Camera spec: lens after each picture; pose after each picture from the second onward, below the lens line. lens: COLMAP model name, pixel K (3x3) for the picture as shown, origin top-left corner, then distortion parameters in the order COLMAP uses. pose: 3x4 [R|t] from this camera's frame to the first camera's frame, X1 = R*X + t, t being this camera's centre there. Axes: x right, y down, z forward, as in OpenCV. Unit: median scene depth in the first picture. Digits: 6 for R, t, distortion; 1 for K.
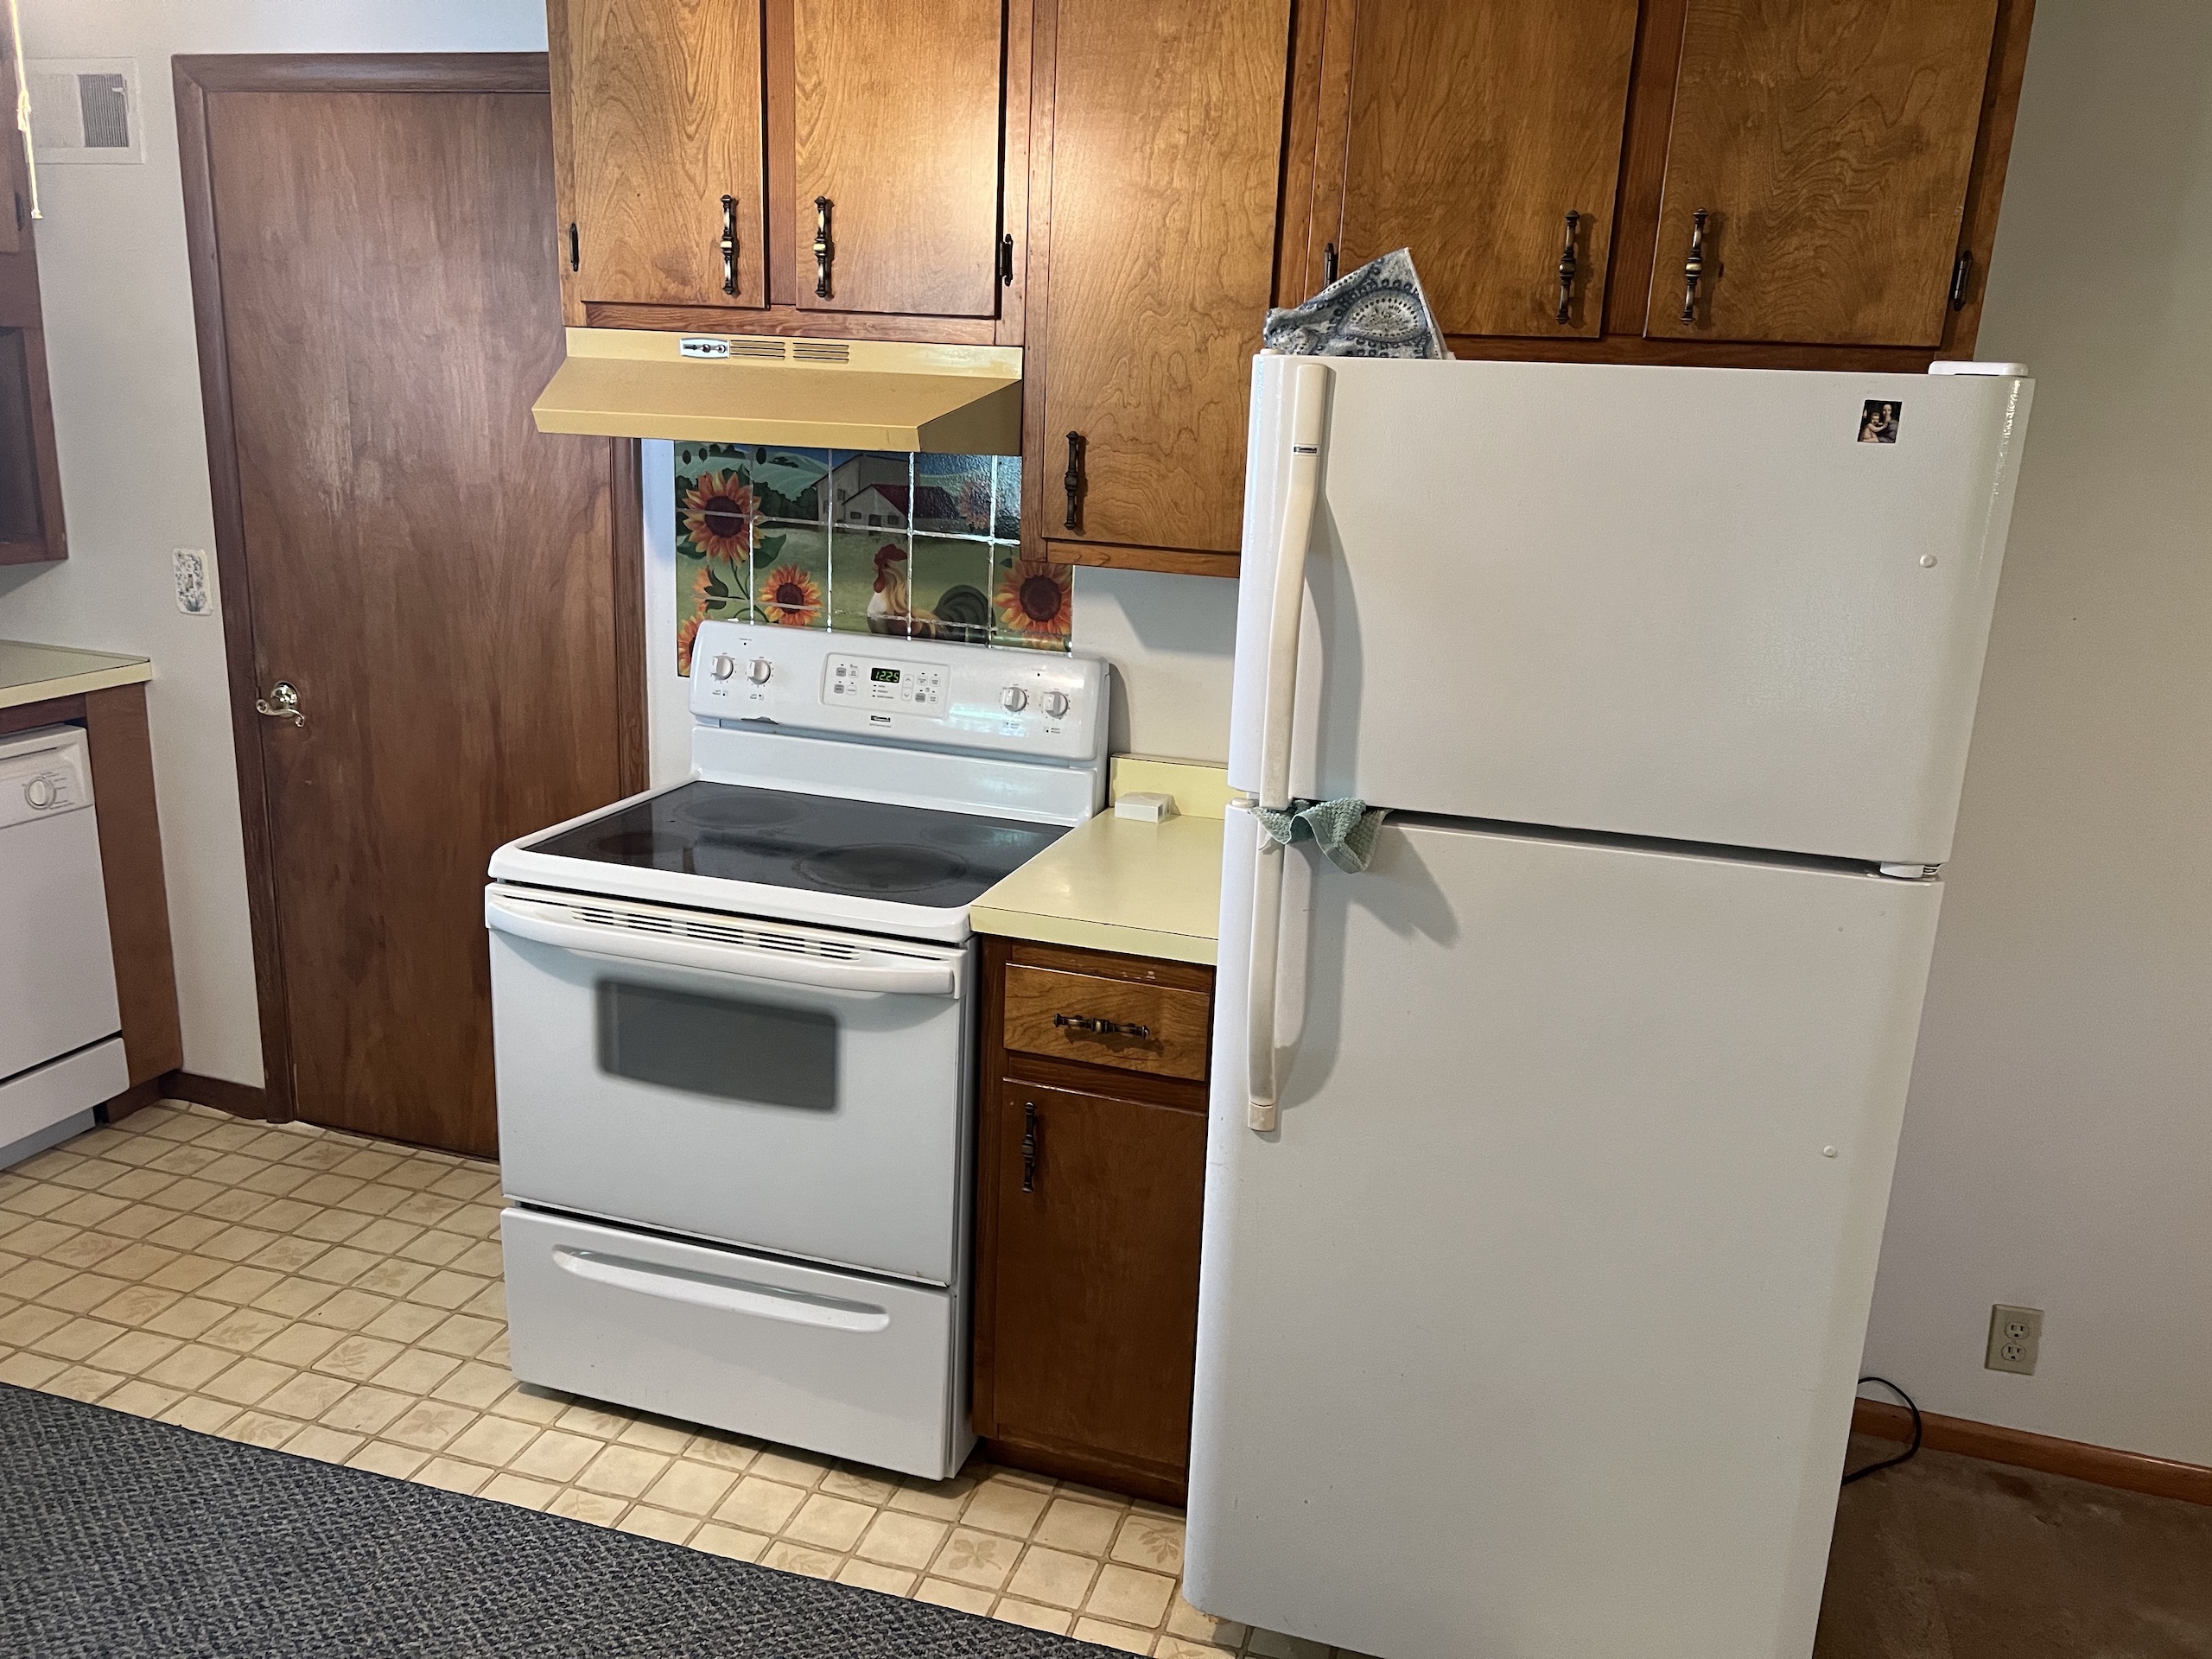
lens RADIAL K [[1674.4, 0, 1107.3], [0, 1674.4, 845.1], [0, 0, 1]] dist [0.020228, -0.019970]
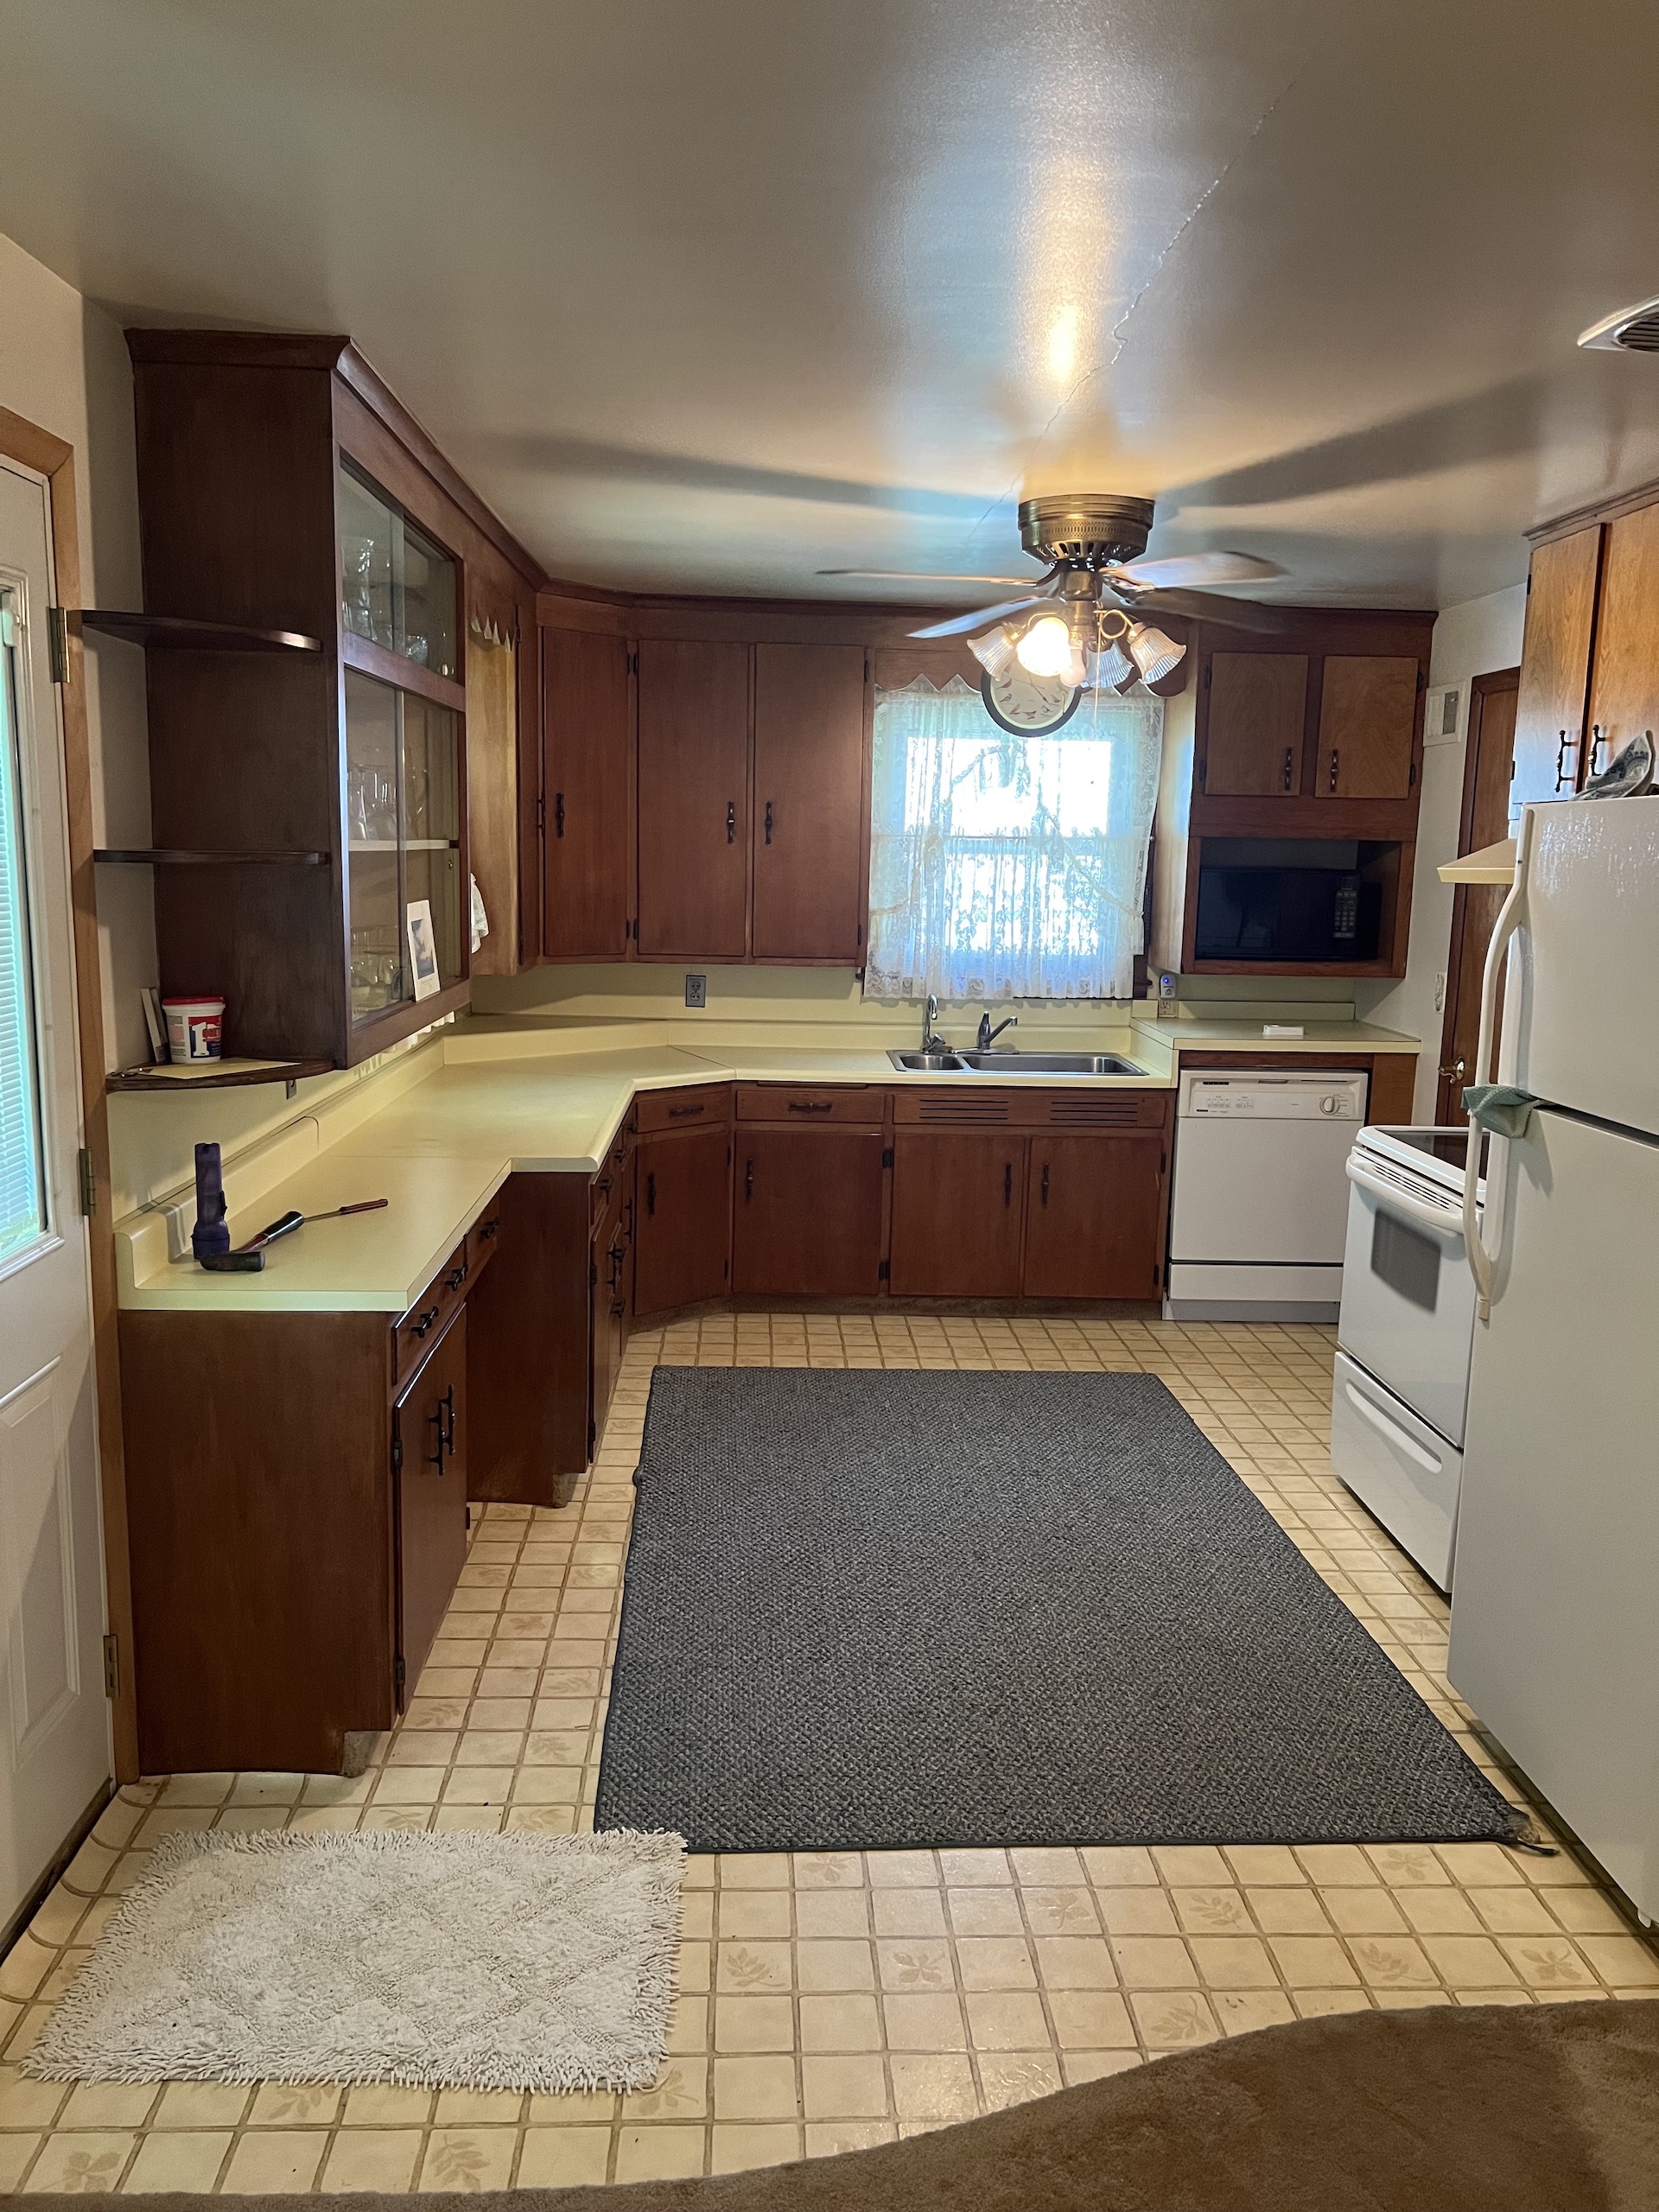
lens RADIAL K [[1674.4, 0, 831.9], [0, 1674.4, 1105.0], [0, 0, 1]] dist [0.020228, -0.019970]
pose [[0.325081, 0.100274, -0.940355, 1.028718], [-0.251825, 0.967639, 0.016127, 0.087574], [0.911541, 0.231562, 0.339812, -0.052066]]
